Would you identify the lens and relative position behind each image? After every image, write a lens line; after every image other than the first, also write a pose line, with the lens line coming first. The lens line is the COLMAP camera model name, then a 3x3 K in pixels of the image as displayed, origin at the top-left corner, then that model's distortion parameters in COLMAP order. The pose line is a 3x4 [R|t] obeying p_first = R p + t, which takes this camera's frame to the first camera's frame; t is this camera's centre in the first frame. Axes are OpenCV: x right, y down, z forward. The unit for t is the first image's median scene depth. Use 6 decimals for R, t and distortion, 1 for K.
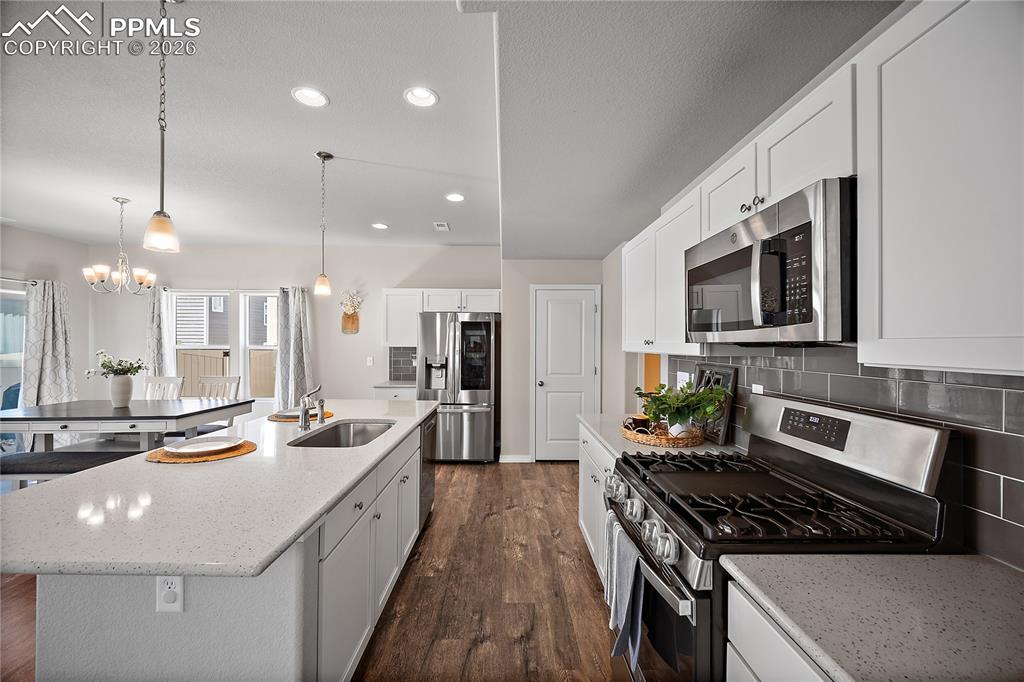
lens RADIAL K [[407.1, 0, 505.2], [0, 407.1, 341.8], [0, 0, 1]] dist [0.000222, 0.000440]
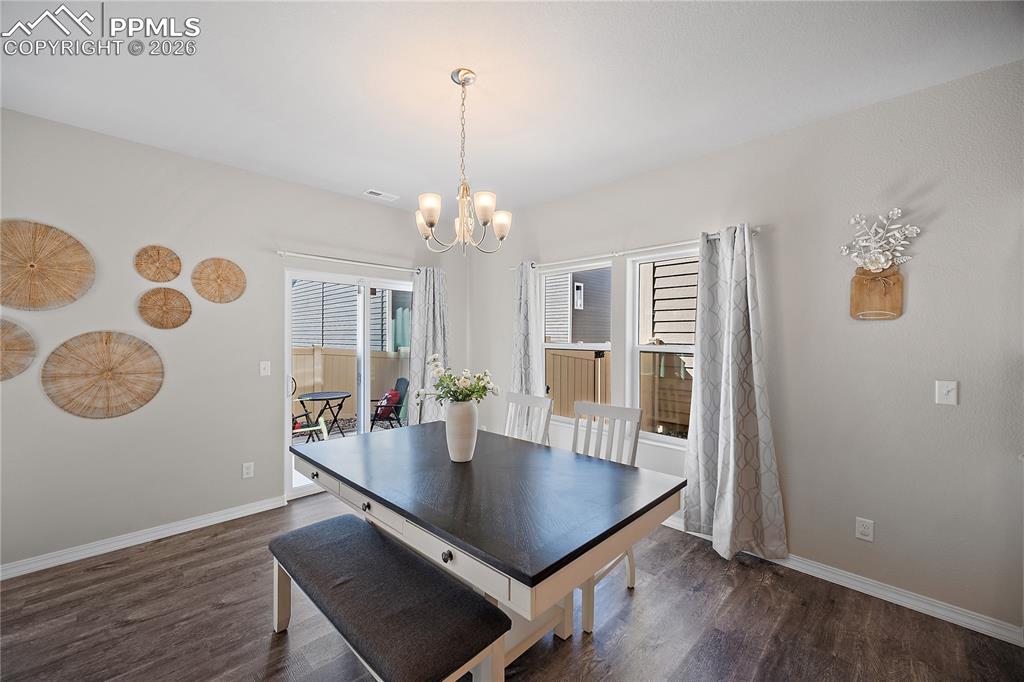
lens RADIAL K [[401.6, 0, 502.3], [0, 401.6, 341.9], [0, 0, 1]] dist [-0.004292, -0.000765]
pose [[0.699837, 0.009191, -0.714243, -0.407913], [-0.000645, 0.999925, 0.012236, -0.003006], [0.714302, -0.008102, 0.699790, 0.518610]]
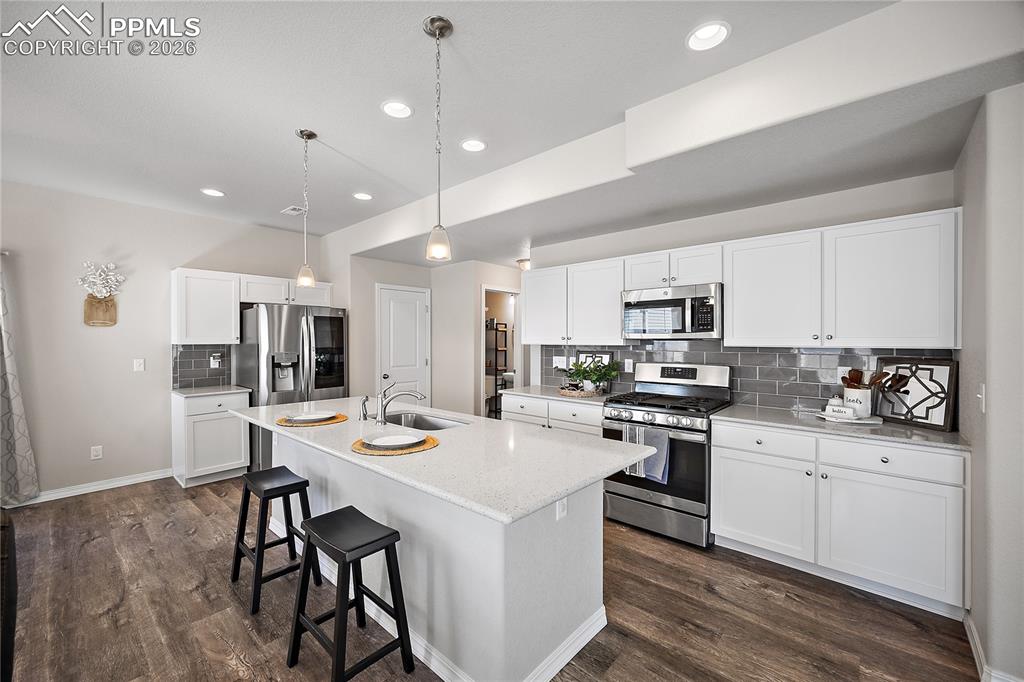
lens RADIAL K [[407.1, 0, 504.7], [0, 407.1, 340.3], [0, 0, 1]] dist [0.000222, 0.000440]
pose [[0.675655, -0.008670, 0.737167, -0.488783], [0.000595, 0.999937, 0.011216, -0.003698], [-0.737218, -0.007140, 0.675617, 0.036112]]
